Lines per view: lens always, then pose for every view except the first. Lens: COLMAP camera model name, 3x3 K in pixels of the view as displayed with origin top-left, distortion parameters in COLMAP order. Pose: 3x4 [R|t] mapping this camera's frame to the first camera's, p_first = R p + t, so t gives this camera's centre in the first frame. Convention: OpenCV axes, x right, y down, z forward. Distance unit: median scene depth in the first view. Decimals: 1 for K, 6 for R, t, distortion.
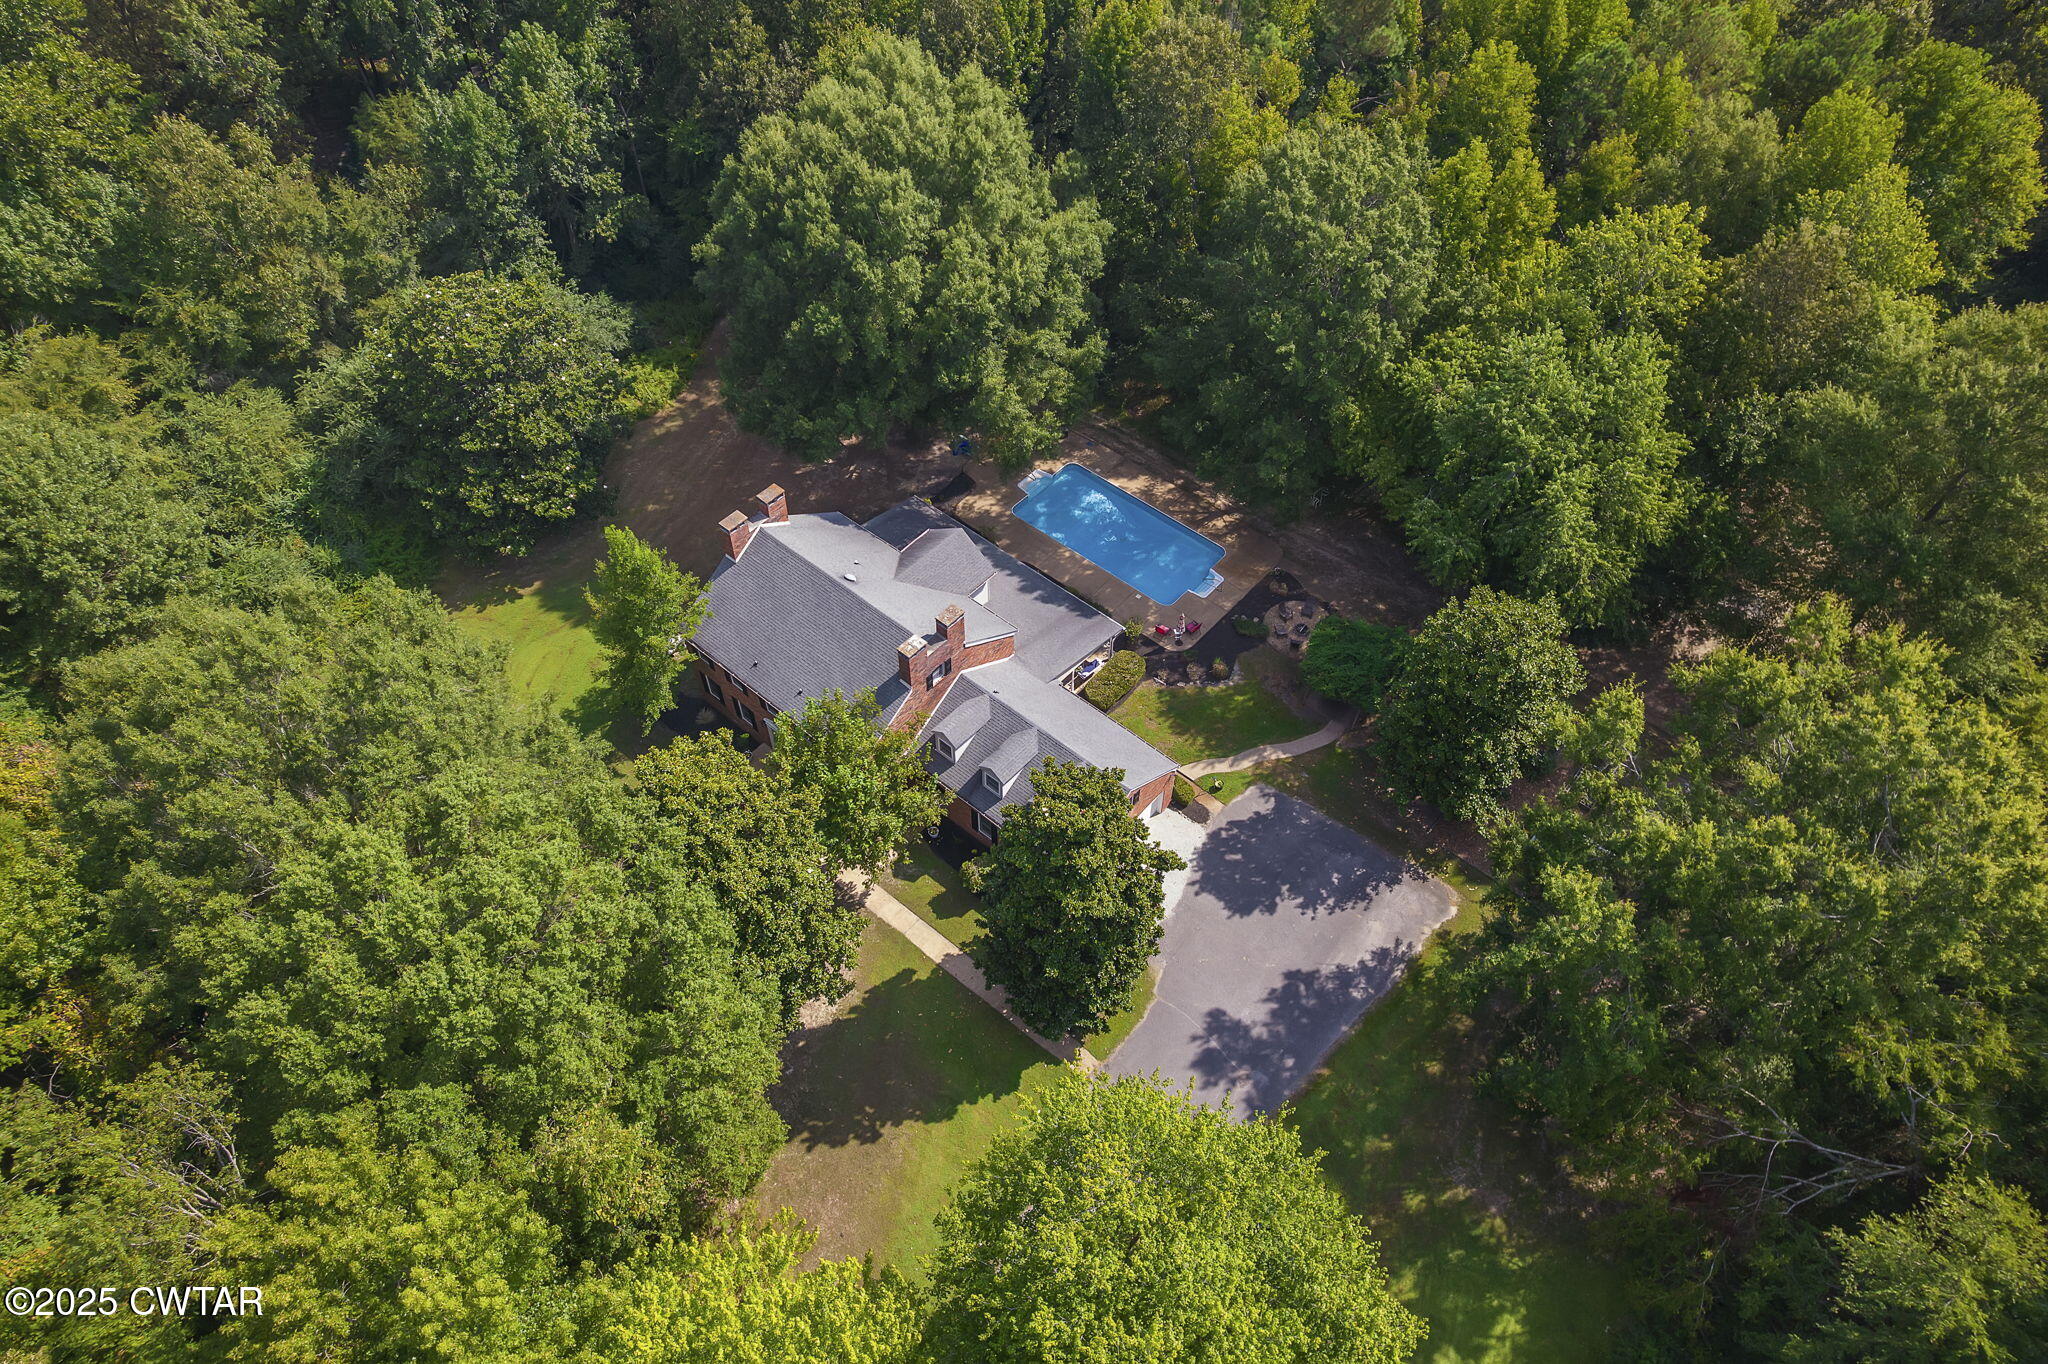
lens RADIAL K [[1340.2, 0, 1025.4], [0, 1340.2, 681.9], [0, 0, 1]] dist [-0.052487, 0.044624]
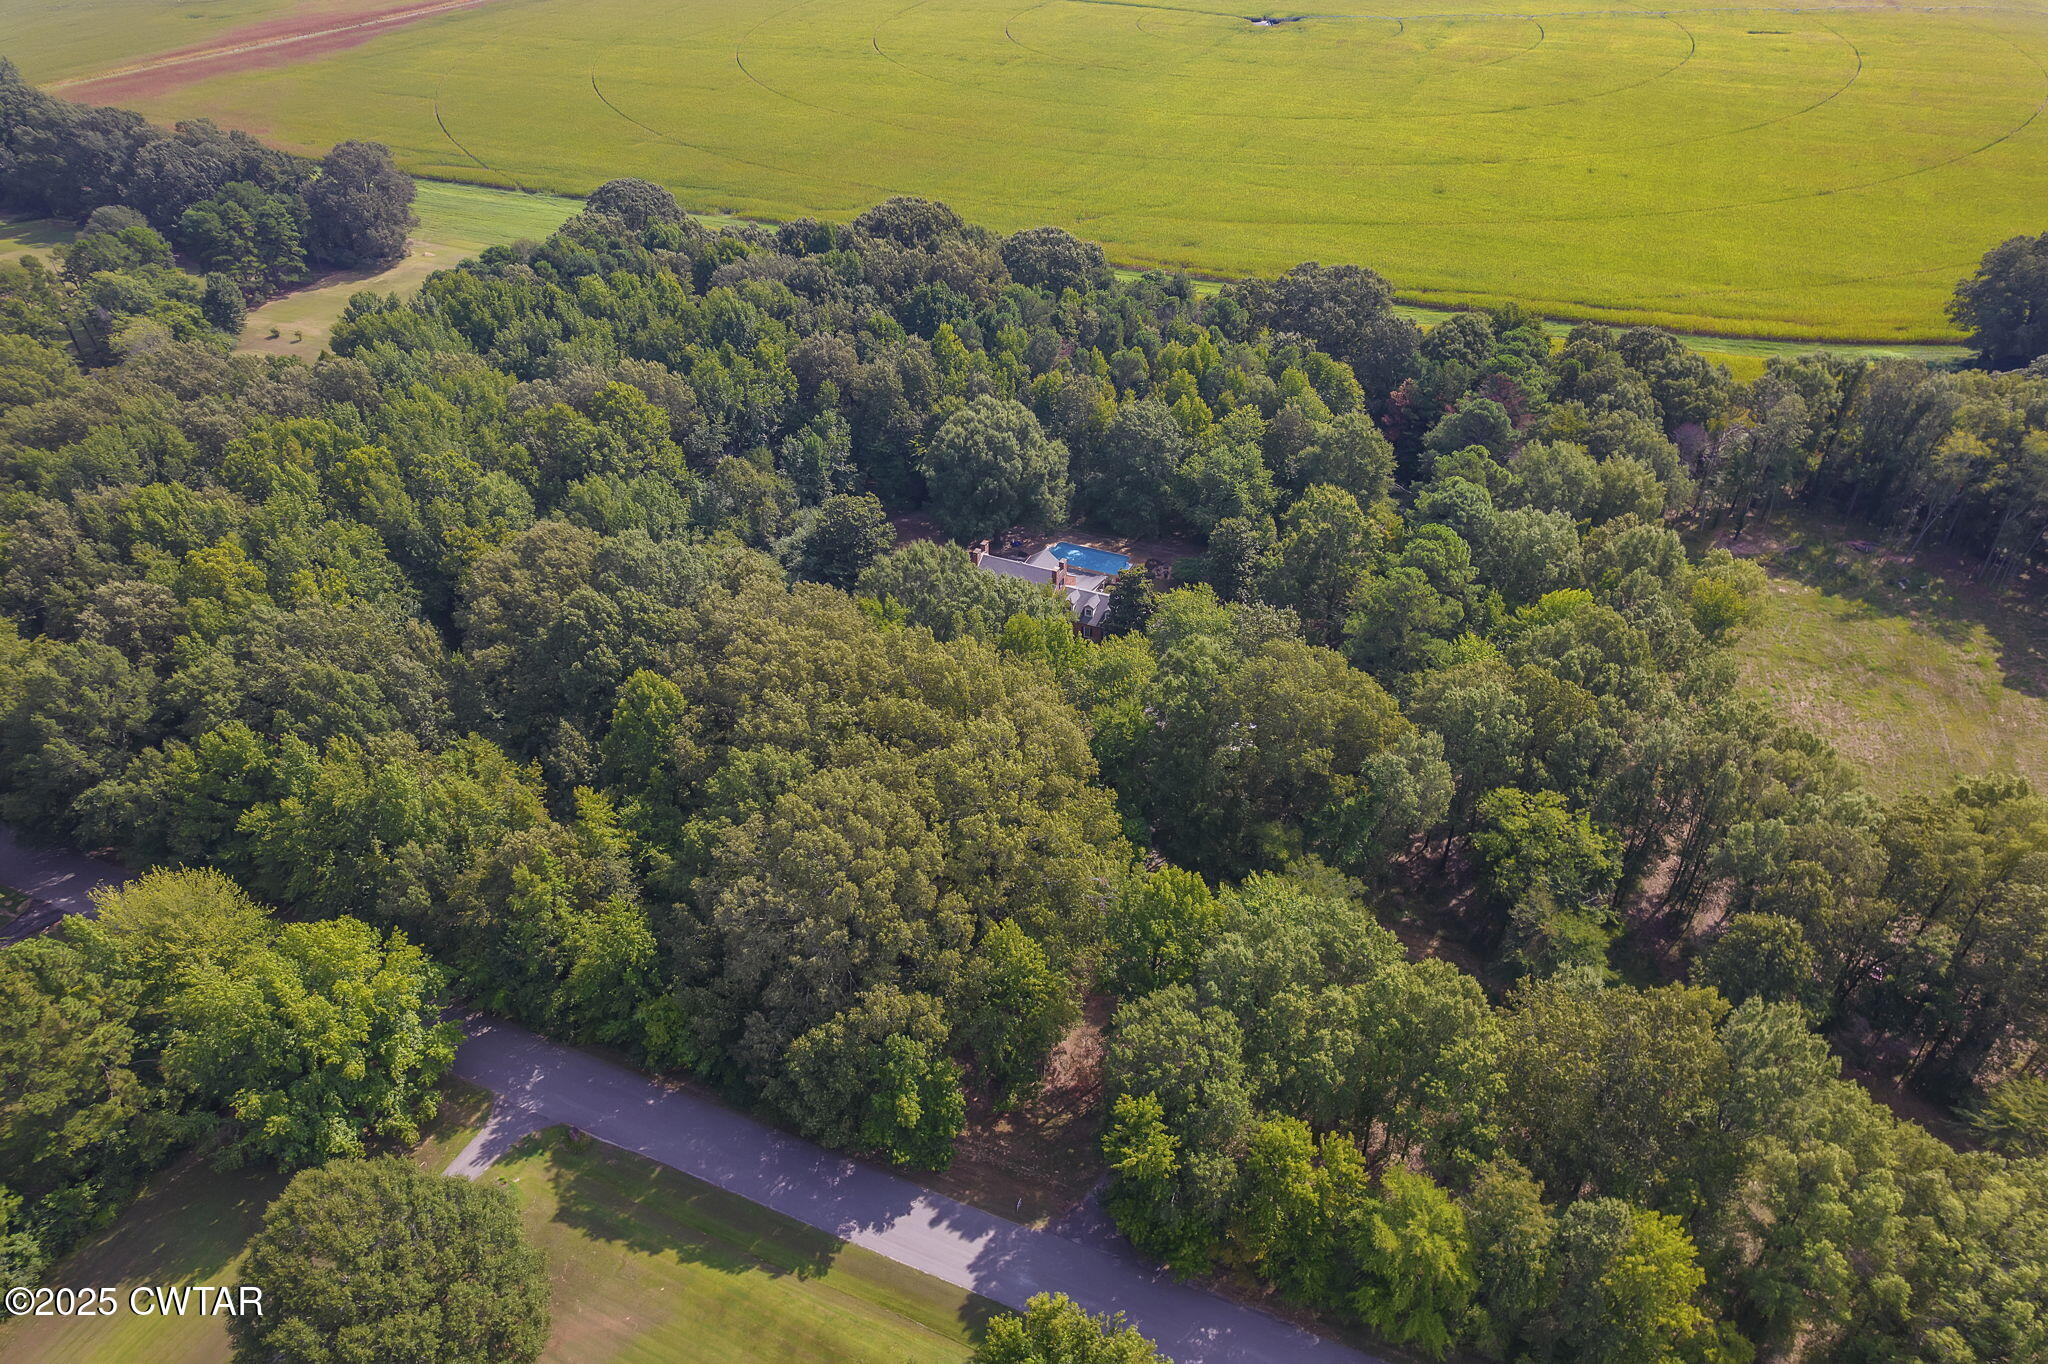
lens RADIAL K [[1340.2, 0, 1027.7], [0, 1340.2, 678.8], [0, 0, 1]] dist [-0.052487, 0.044624]
pose [[0.958786, -0.176947, 0.222302, -0.829620], [0.229841, 0.942994, -0.240699, 0.886692], [-0.167038, 0.281873, 0.944799, -1.720796]]
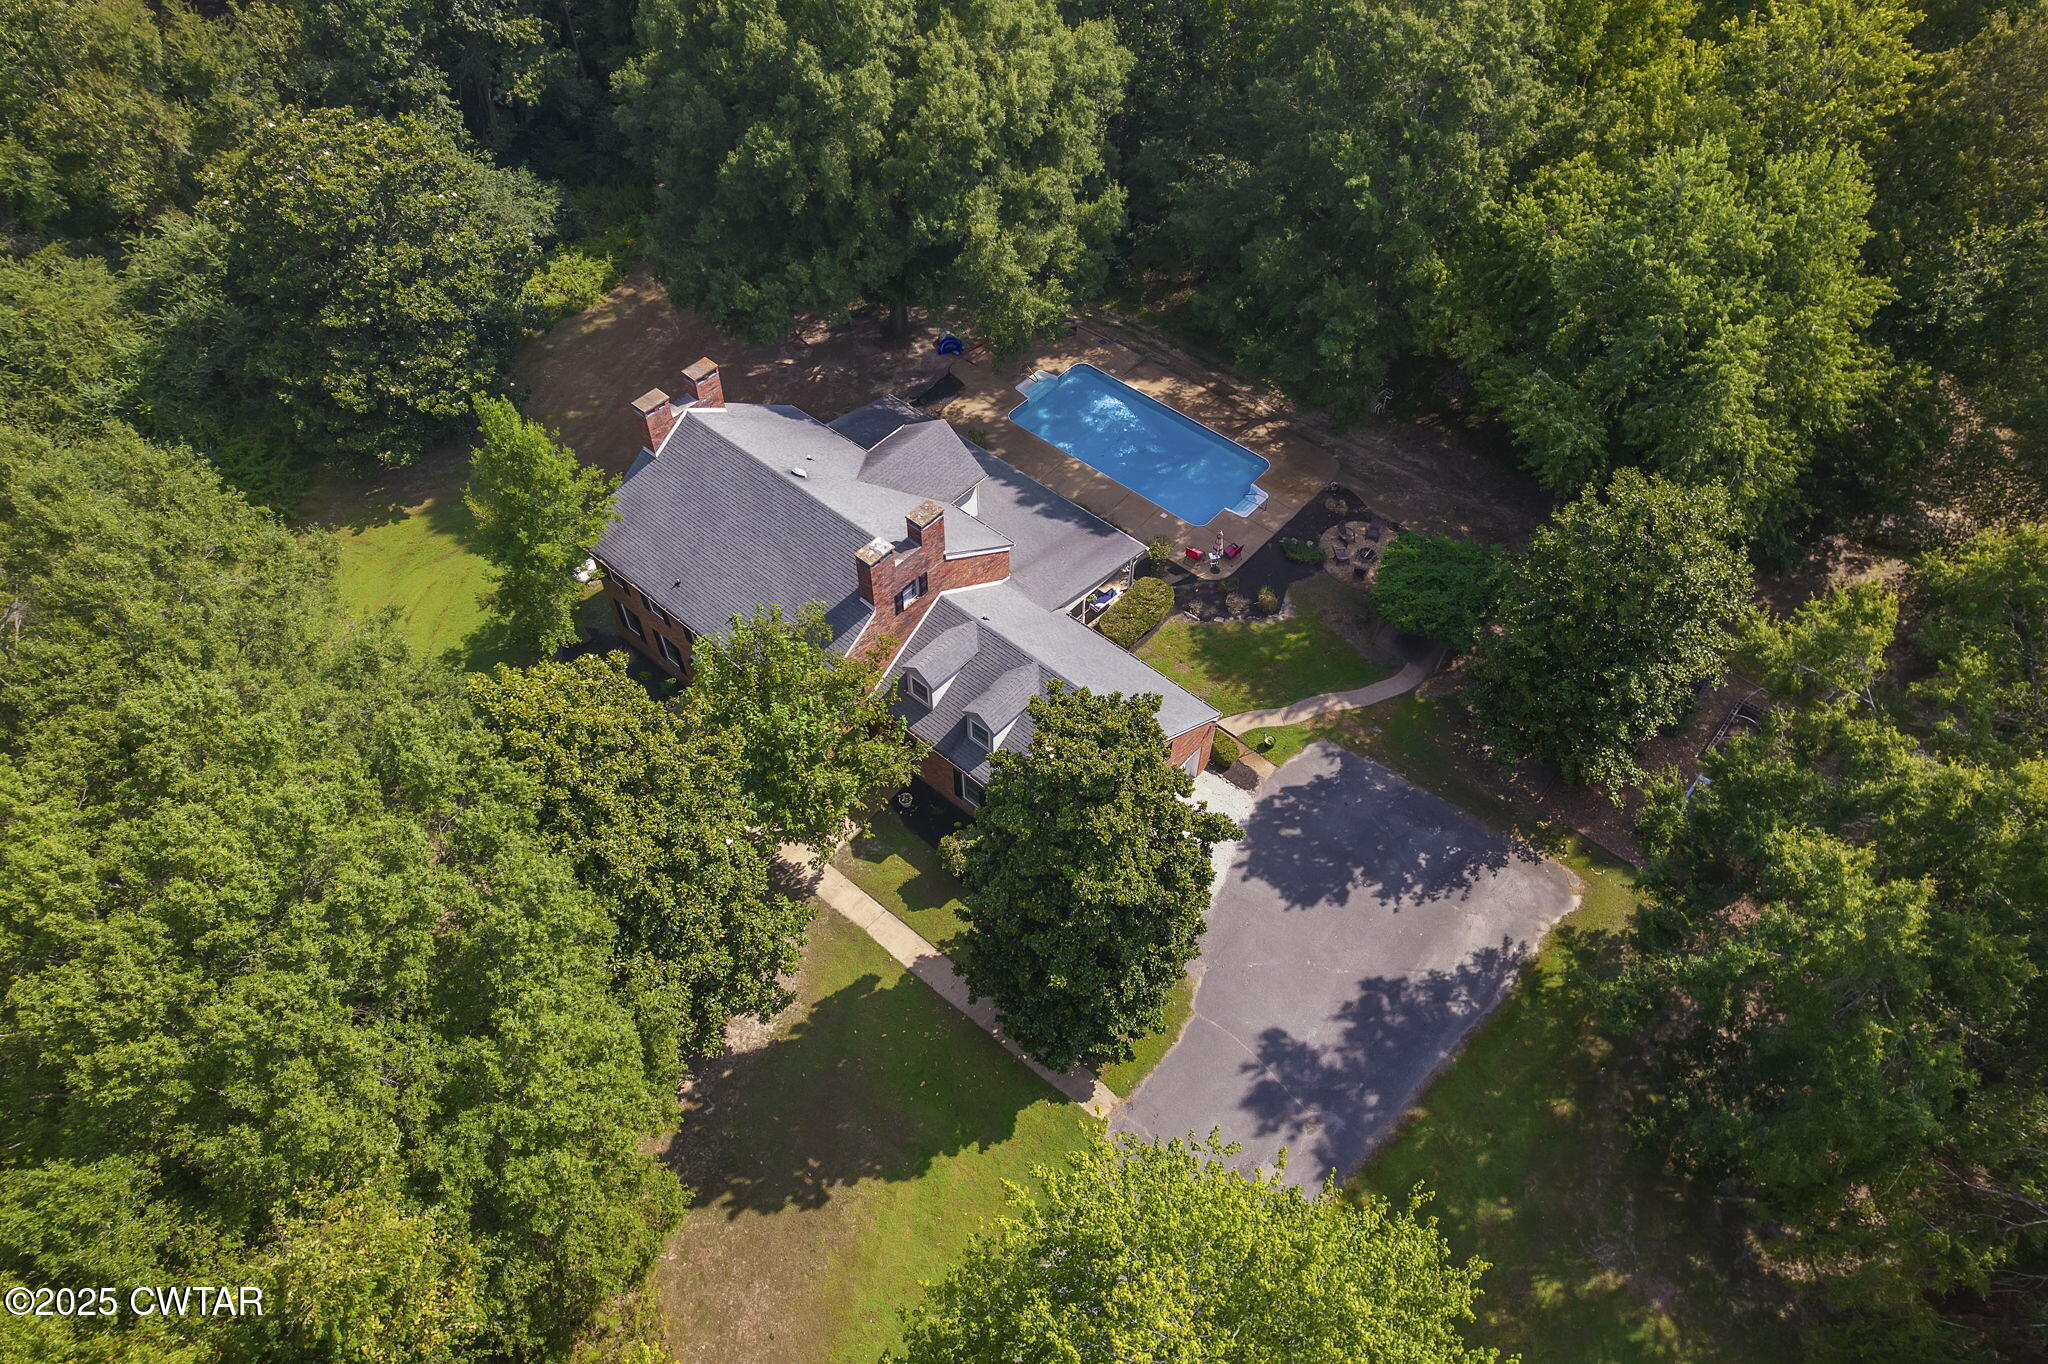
lens RADIAL K [[1340.2, 0, 1026.0], [0, 1340.2, 684.7], [0, 0, 1]] dist [-0.052487, 0.044624]
pose [[0.999997, 0.001673, -0.001820, 0.002835], [-0.001675, 0.999998, -0.001090, 0.047292], [0.001818, 0.001094, 0.999998, 0.226075]]
